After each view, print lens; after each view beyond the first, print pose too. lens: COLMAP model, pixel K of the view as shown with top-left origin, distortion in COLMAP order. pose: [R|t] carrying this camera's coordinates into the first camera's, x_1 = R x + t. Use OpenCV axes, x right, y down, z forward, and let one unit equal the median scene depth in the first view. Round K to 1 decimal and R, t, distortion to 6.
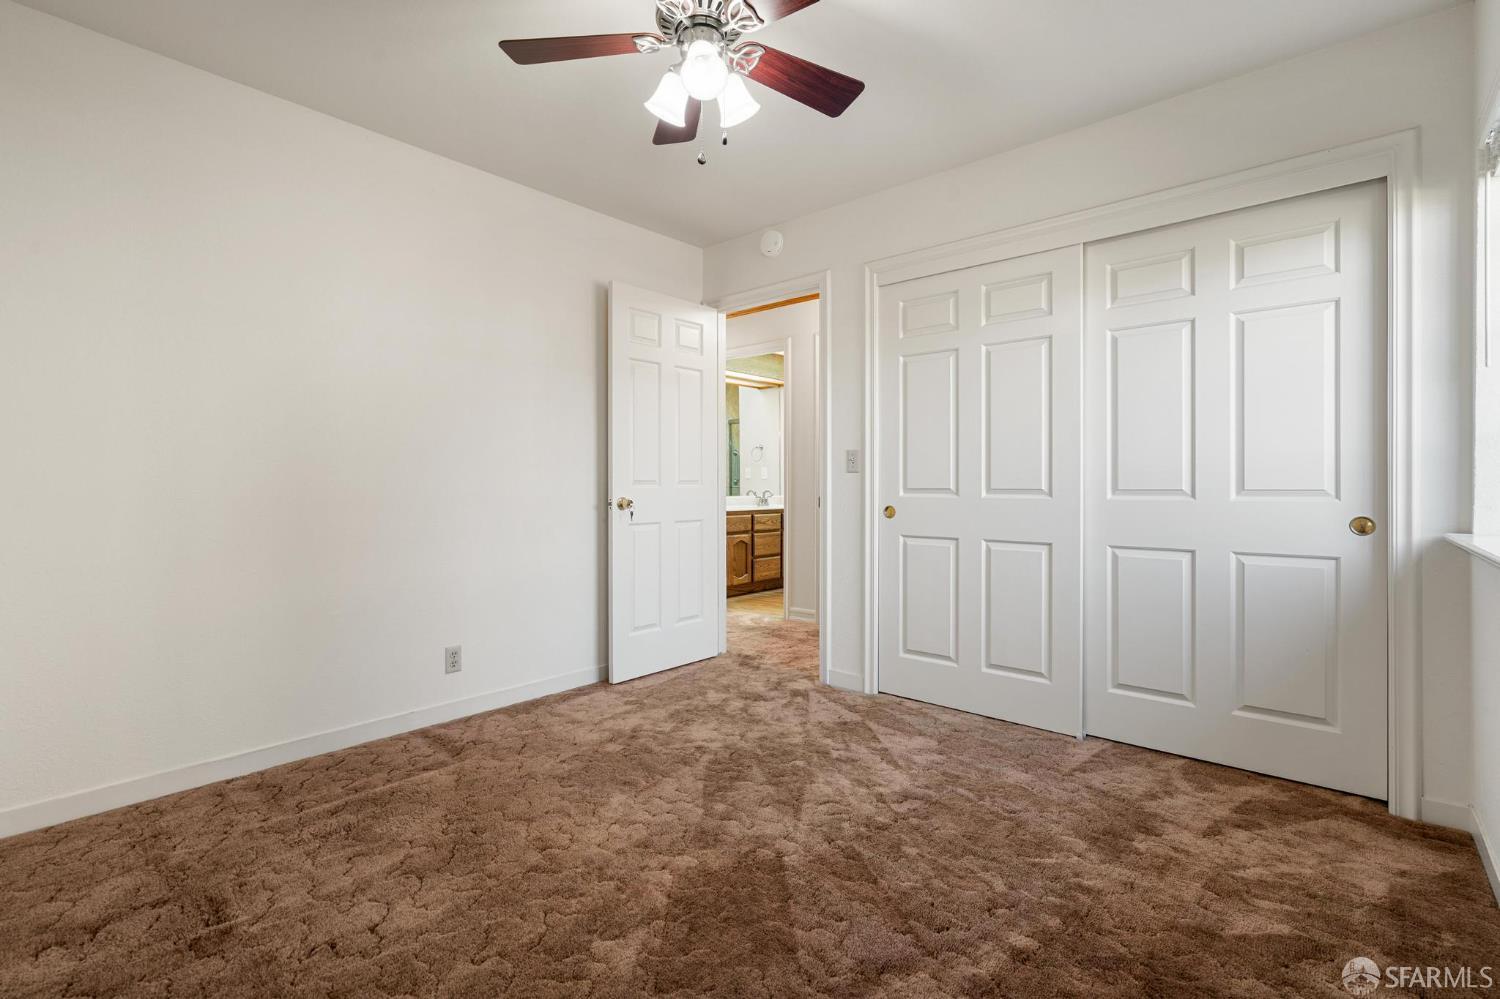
lens RADIAL K [[678.6, 0, 750.0], [0, 678.6, 499.5], [0, 0, 1]] dist [-0.003091, 0.000746]
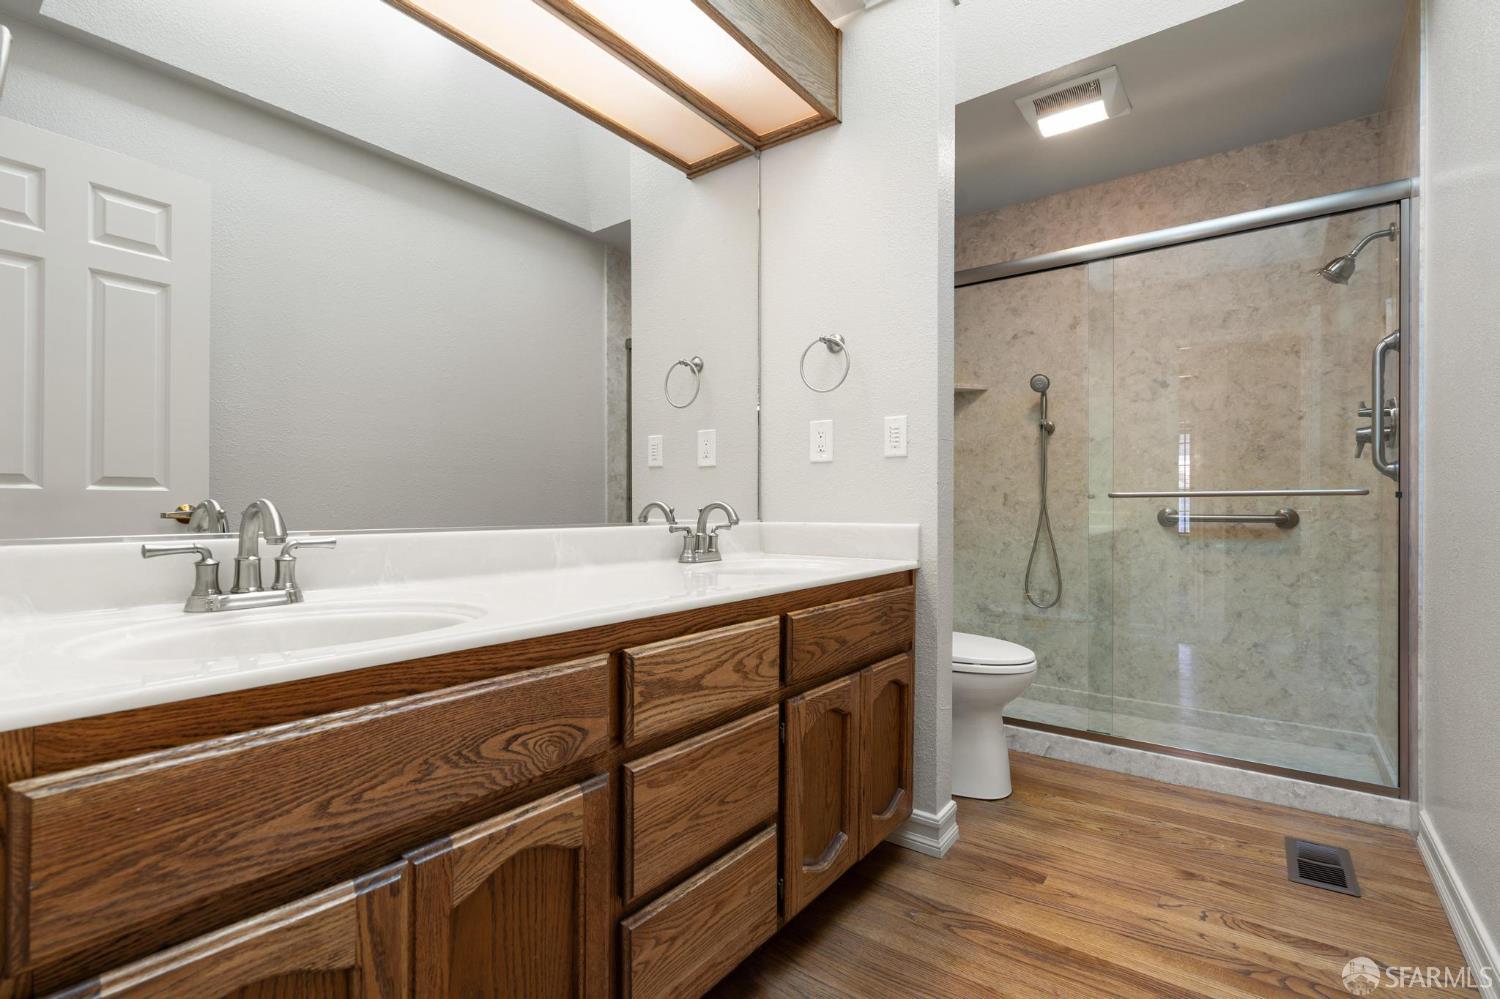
lens RADIAL K [[688.9, 0, 752.7], [0, 688.9, 498.5], [0, 0, 1]] dist [0.002447, 0.000226]
pose [[0.997171, 0.006406, 0.074895, 0.022566], [-0.004731, 0.999735, -0.022531, -0.010570], [-0.075019, 0.022113, 0.996937, 0.826275]]
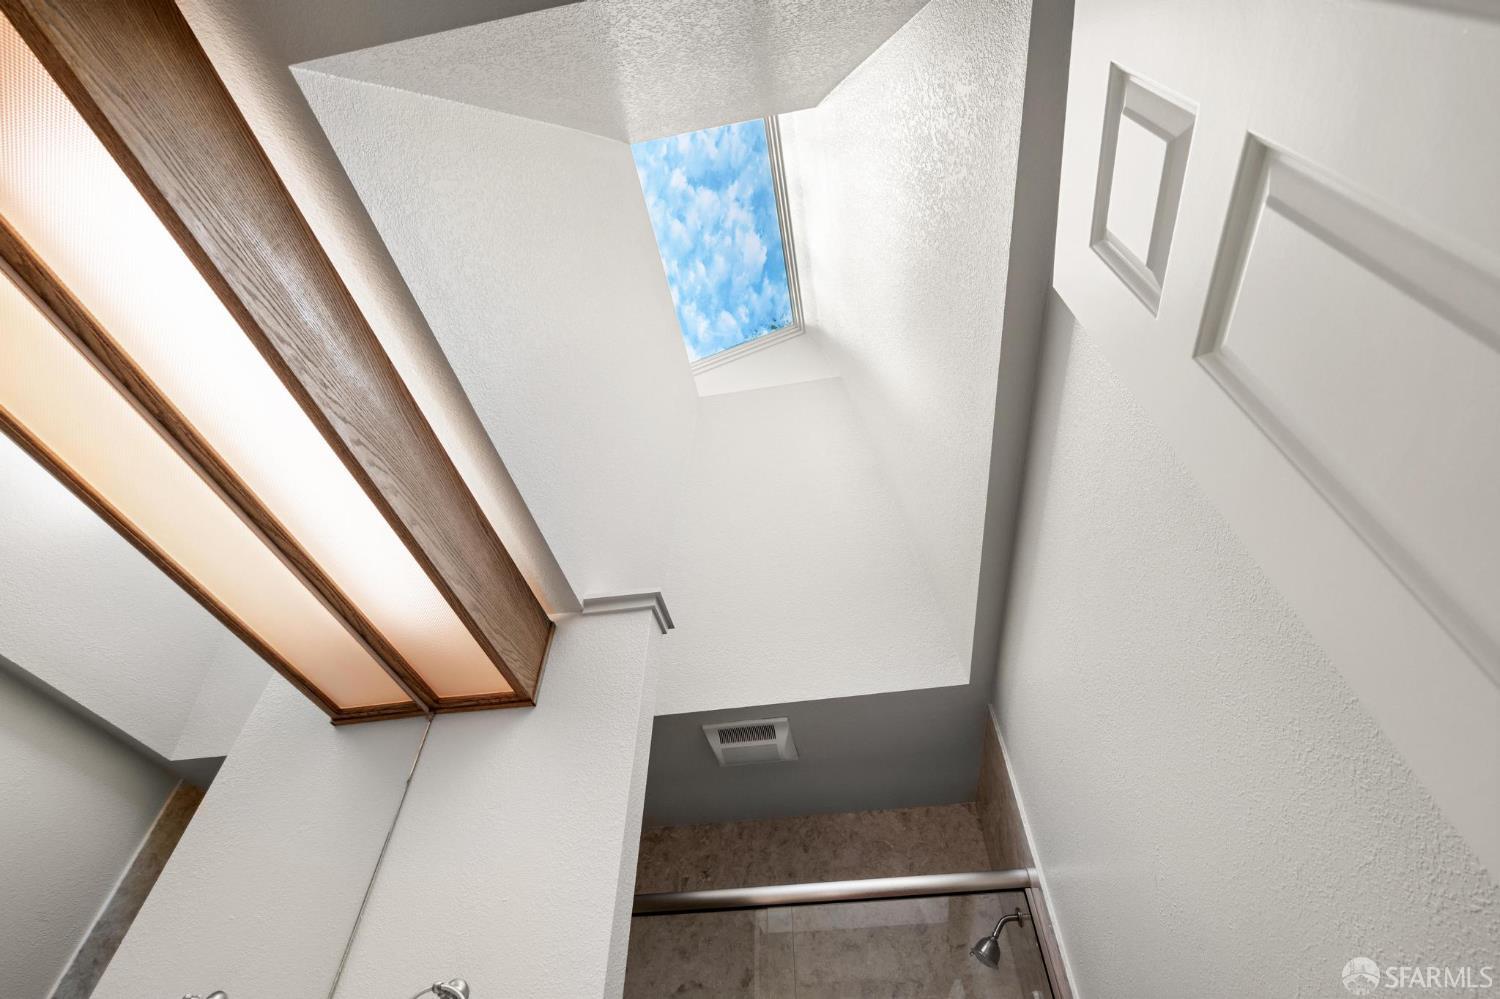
lens RADIAL K [[675.5, 0, 750.0], [0, 675.5, 499.5], [0, 0, 1]] dist [-0.005047, -0.000059]
pose [[0.853605, 0.381133, 0.355100, 0.026216], [0.012132, 0.666948, -0.745006, -0.025295], [-0.520780, 0.640248, 0.564686, 0.853323]]
